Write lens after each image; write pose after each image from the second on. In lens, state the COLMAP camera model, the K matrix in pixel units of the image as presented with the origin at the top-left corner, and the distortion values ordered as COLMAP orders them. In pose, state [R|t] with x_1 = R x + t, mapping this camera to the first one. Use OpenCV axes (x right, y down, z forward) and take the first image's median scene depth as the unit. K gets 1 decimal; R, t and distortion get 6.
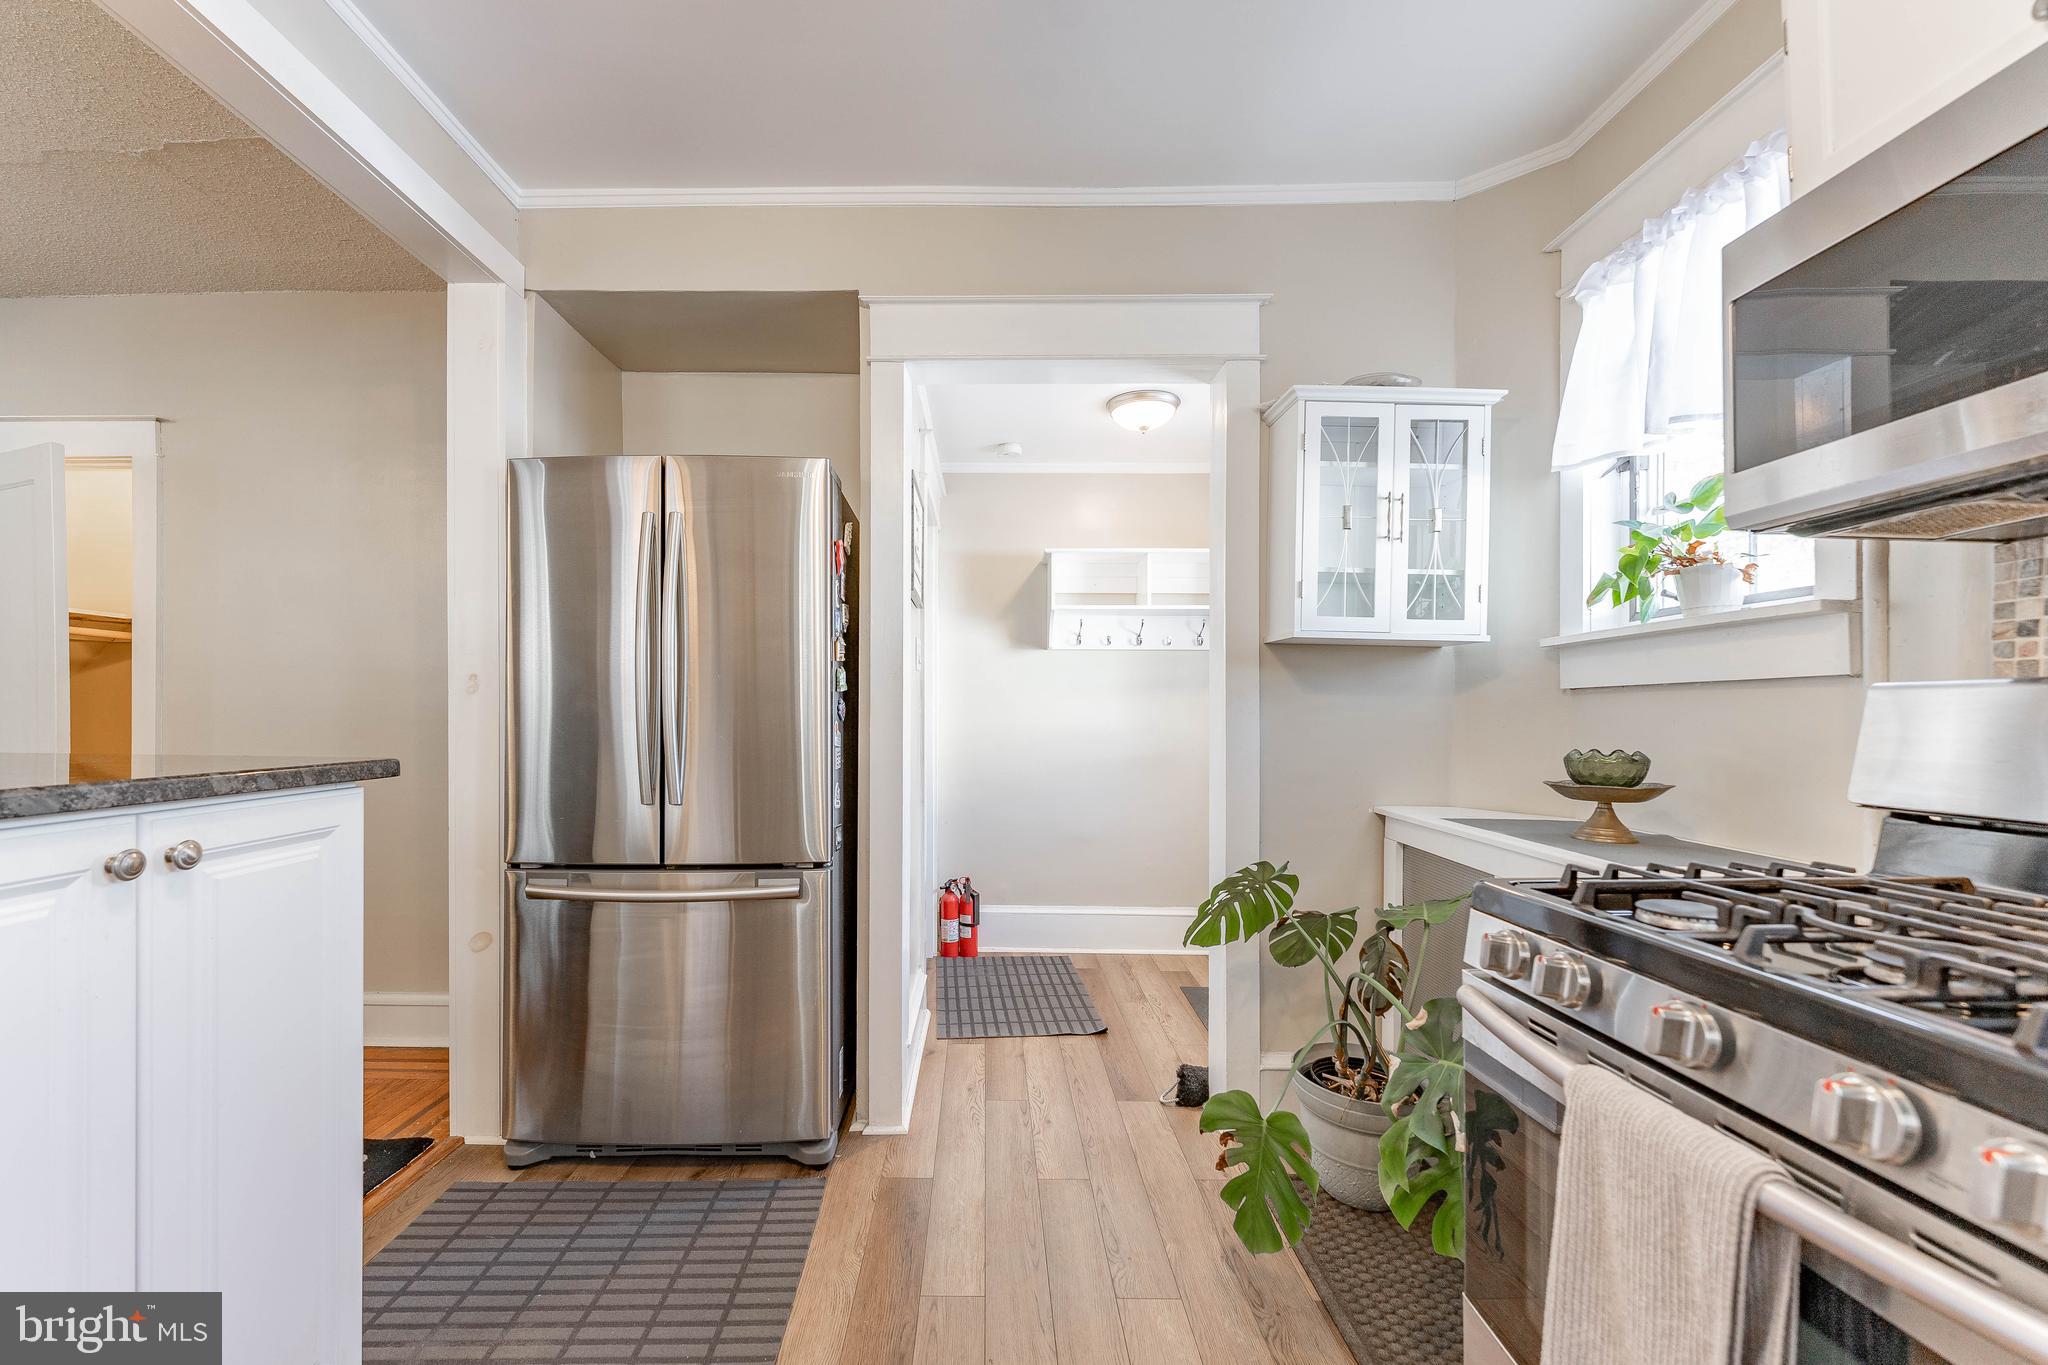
lens RADIAL K [[838.8, 0, 972.9], [0, 838.8, 718.3], [0, 0, 1]] dist [-0.000867, -0.000422]
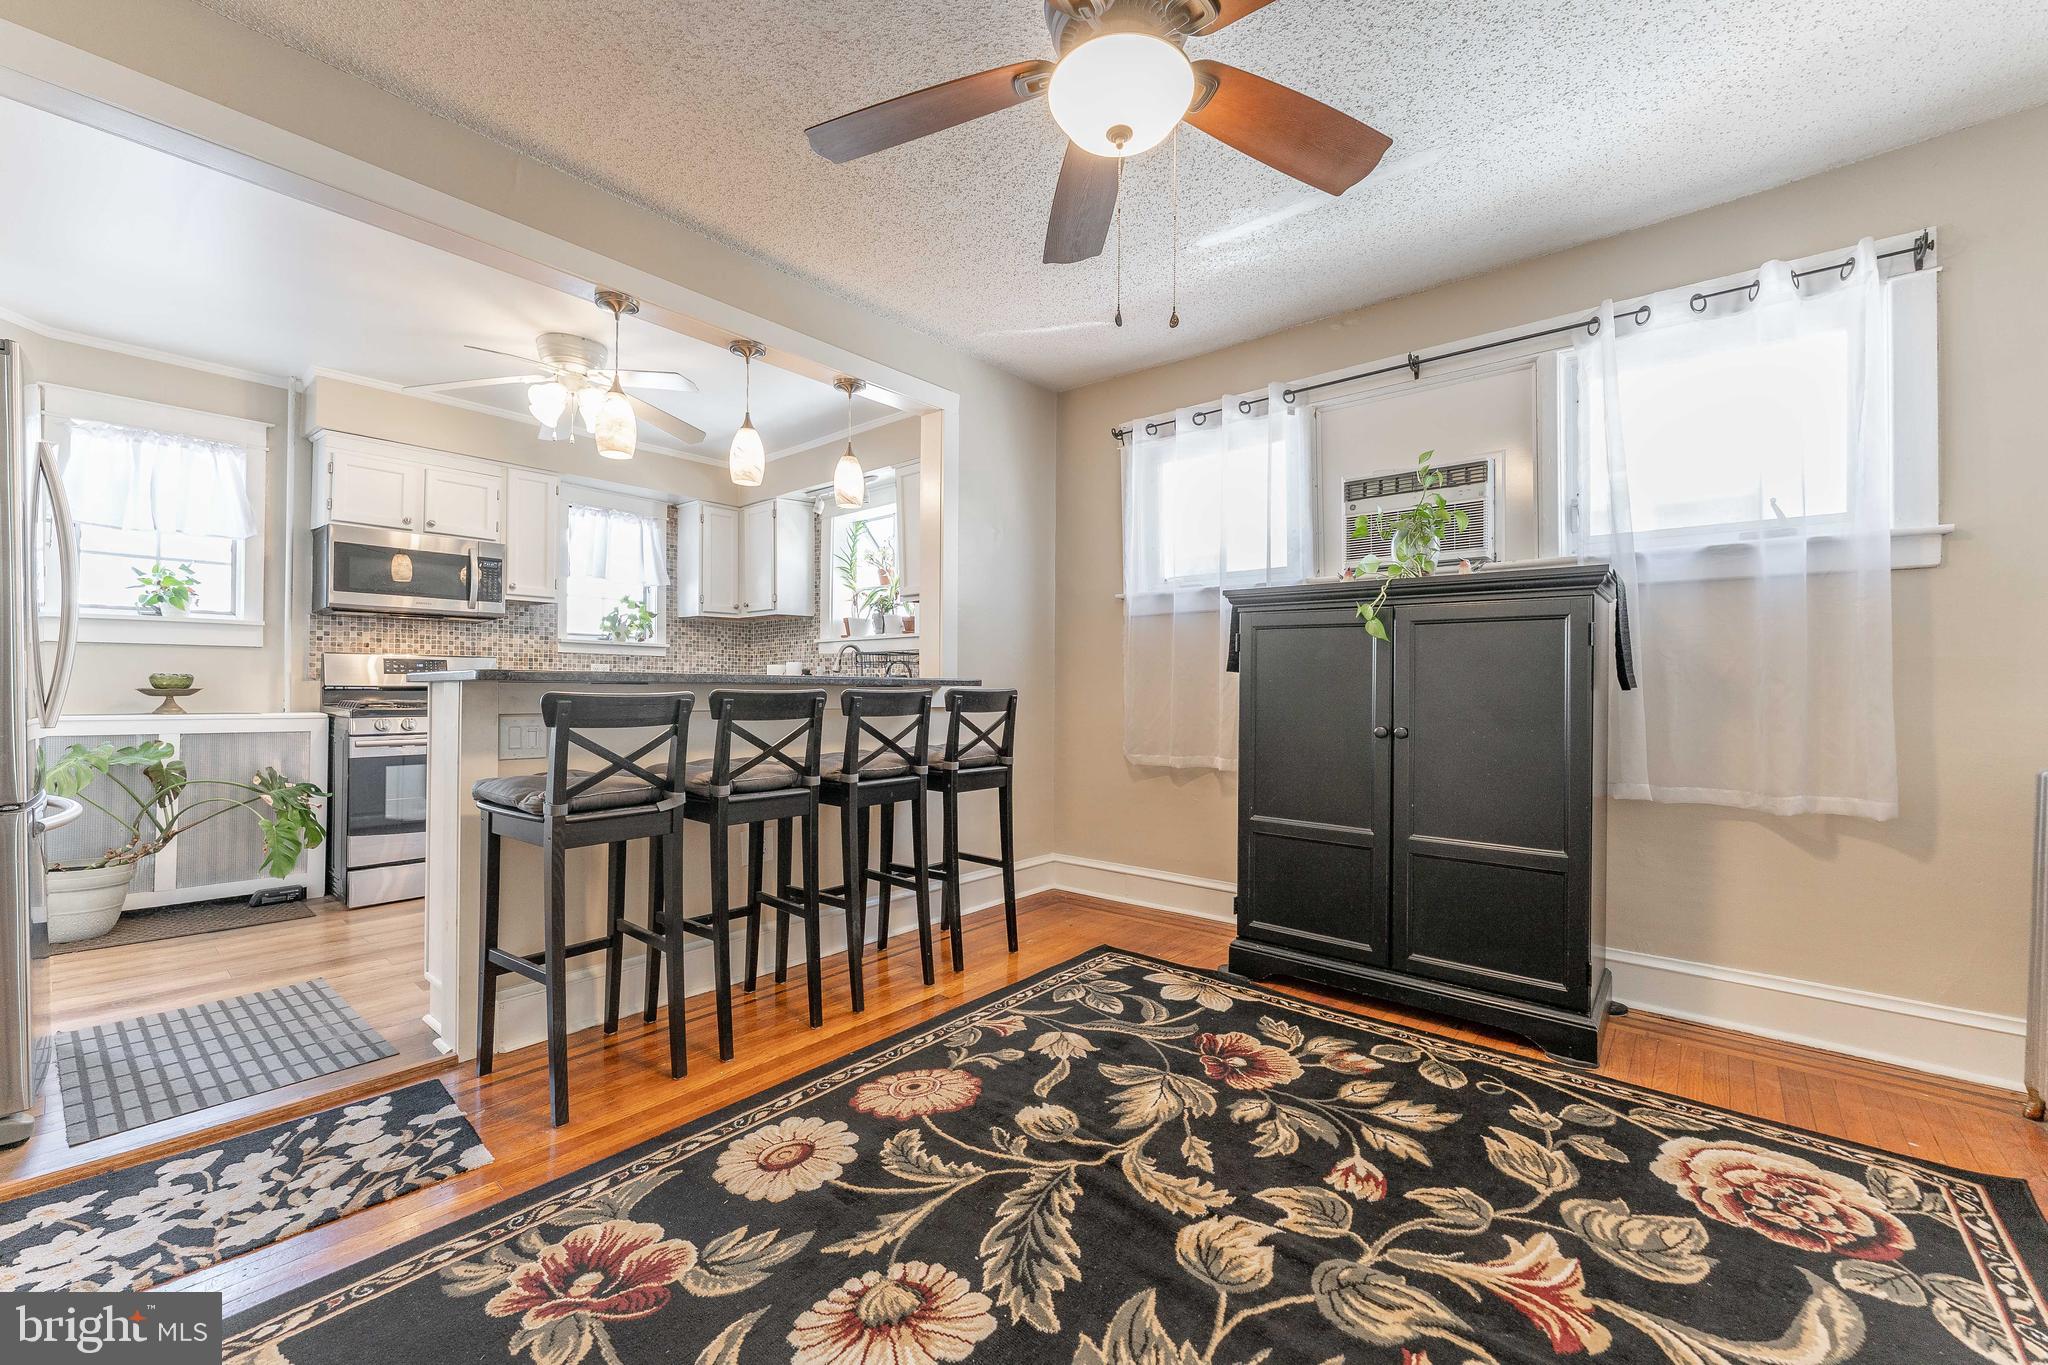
lens RADIAL K [[846.4, 0, 1031.0], [0, 846.4, 677.4], [0, 0, 1]] dist [-0.002542, -0.000089]
pose [[-0.766456, -0.001815, 0.642295, -2.050029], [-0.006798, 0.999963, -0.005286, 0.037472], [-0.642261, -0.008418, -0.766440, 1.044518]]
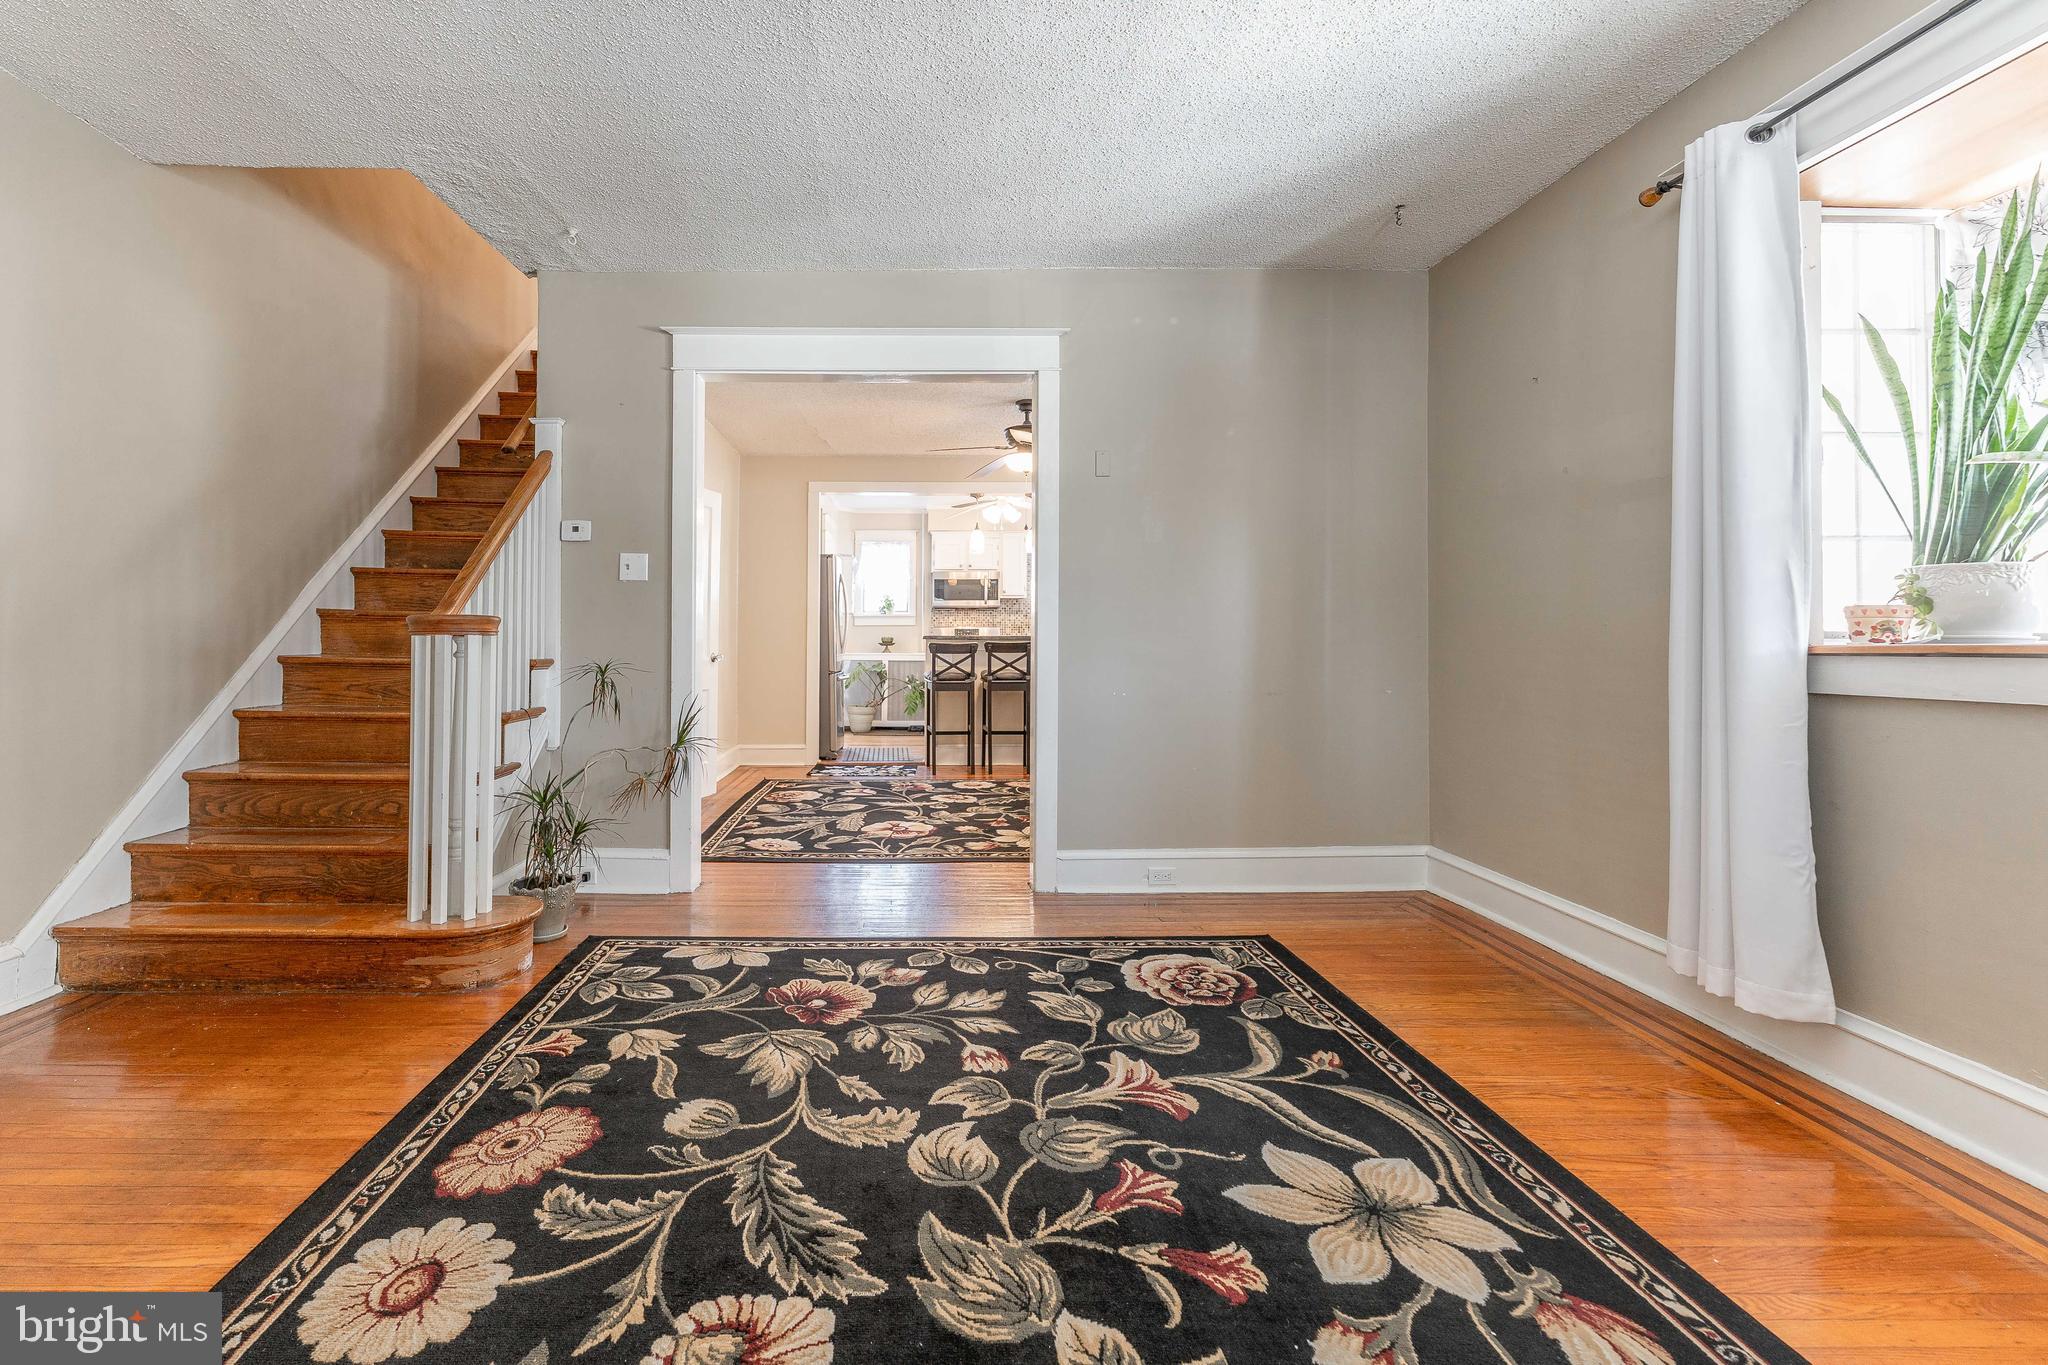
lens RADIAL K [[869.2, 0, 891.6], [0, 869.2, 621.5], [0, 0, 1]] dist [-0.001139, -0.000281]
pose [[-0.999917, 0.003562, -0.012348, -1.629276], [0.003917, 0.999577, -0.028804, 0.050179], [0.012240, -0.028850, -0.999509, 1.209422]]
